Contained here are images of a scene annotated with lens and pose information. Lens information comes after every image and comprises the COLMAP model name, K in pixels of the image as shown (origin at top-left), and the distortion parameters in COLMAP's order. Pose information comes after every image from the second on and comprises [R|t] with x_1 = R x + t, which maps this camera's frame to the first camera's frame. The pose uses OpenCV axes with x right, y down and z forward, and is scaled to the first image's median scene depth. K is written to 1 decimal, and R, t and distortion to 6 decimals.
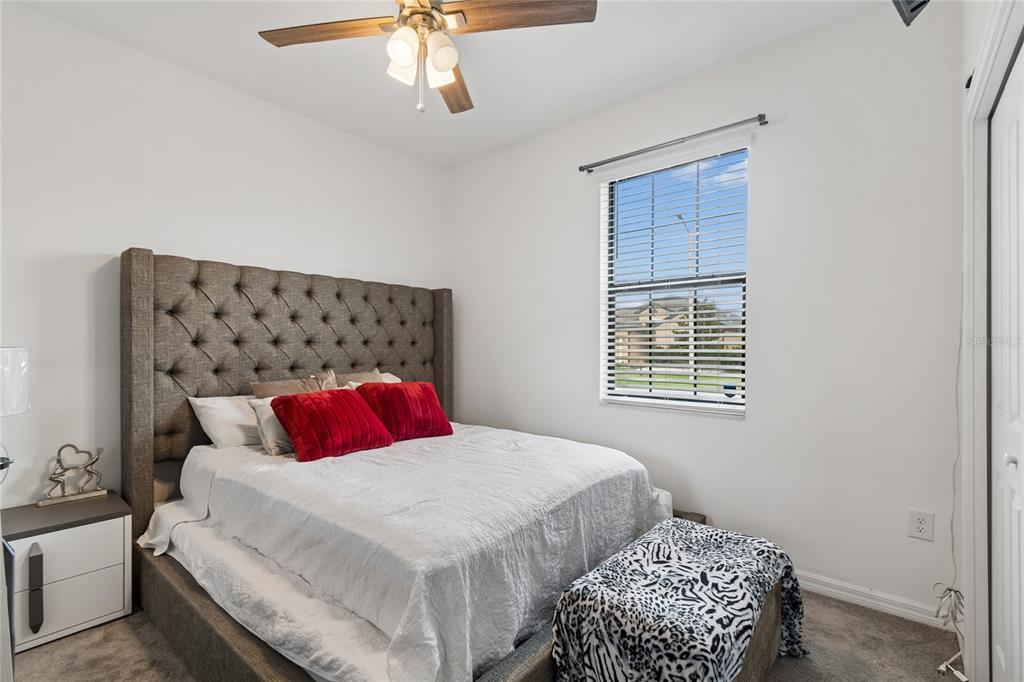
lens RADIAL K [[454.6, 0, 505.6], [0, 454.6, 348.7], [0, 0, 1]] dist [0.002353, -0.001828]
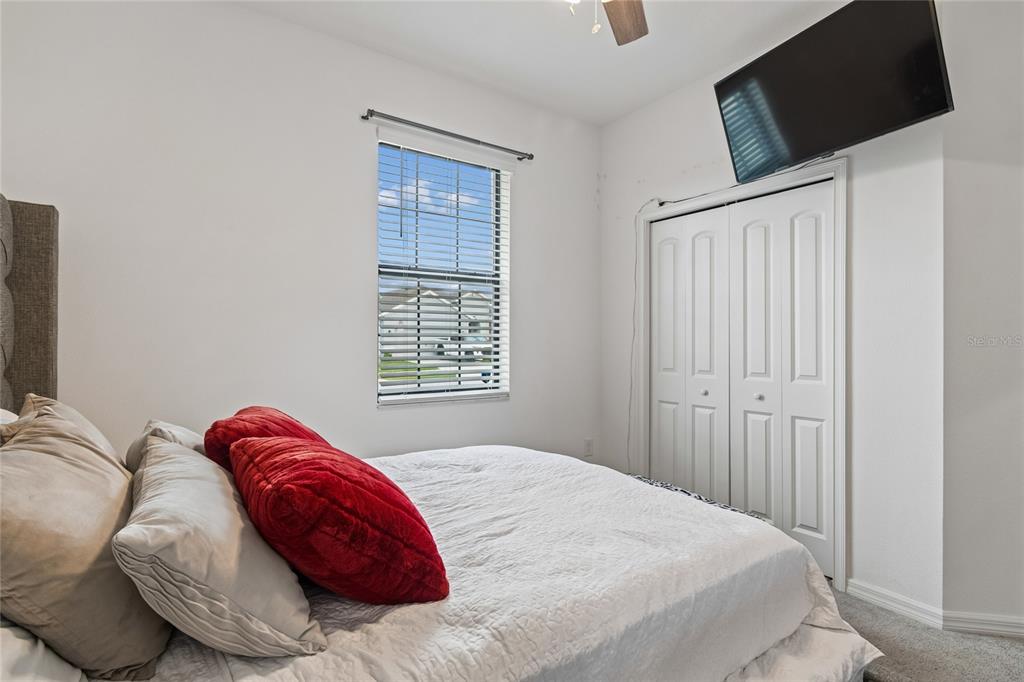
lens RADIAL K [[493.3, 0, 510.8], [0, 493.3, 338.5], [0, 0, 1]] dist [-0.001230, -0.000417]
pose [[0.270345, 0.001824, 0.962762, -0.676538], [-0.001040, 0.999998, -0.001602, -0.002442], [-0.962763, -0.000568, 0.270347, 0.607237]]
